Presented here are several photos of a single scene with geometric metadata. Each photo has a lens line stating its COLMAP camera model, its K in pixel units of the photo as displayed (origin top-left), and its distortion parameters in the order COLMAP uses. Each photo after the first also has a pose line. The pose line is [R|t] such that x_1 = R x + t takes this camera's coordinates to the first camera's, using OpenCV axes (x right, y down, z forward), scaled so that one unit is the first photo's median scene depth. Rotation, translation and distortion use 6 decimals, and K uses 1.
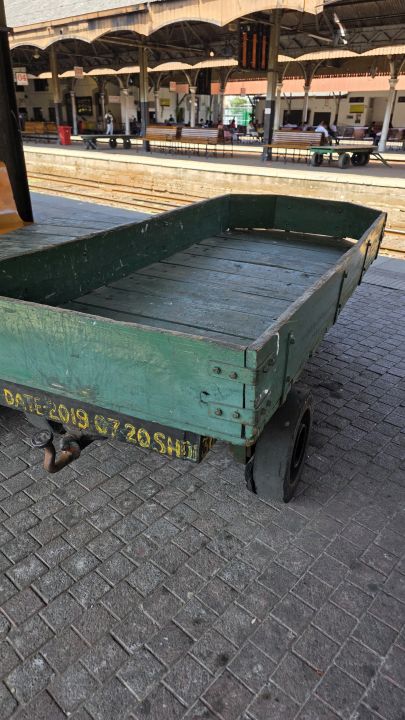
lens RADIAL K [[489.6, 0, 202.5], [0, 489.6, 360.0], [0, 0, 1]] dist [0.077738, -0.054097]
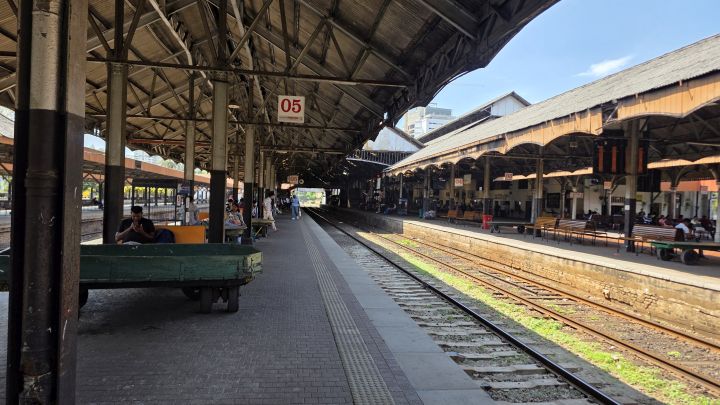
lens RADIAL K [[489.6, 0, 360.0], [0, 489.6, 202.5], [0, 0, 1]] dist [0.077738, -0.054097]
pose [[0.783550, 0.017645, -0.621079, 0.344744], [-0.293521, 0.891537, -0.344976, 0.009350], [0.547627, 0.452605, 0.703742, -0.035016]]
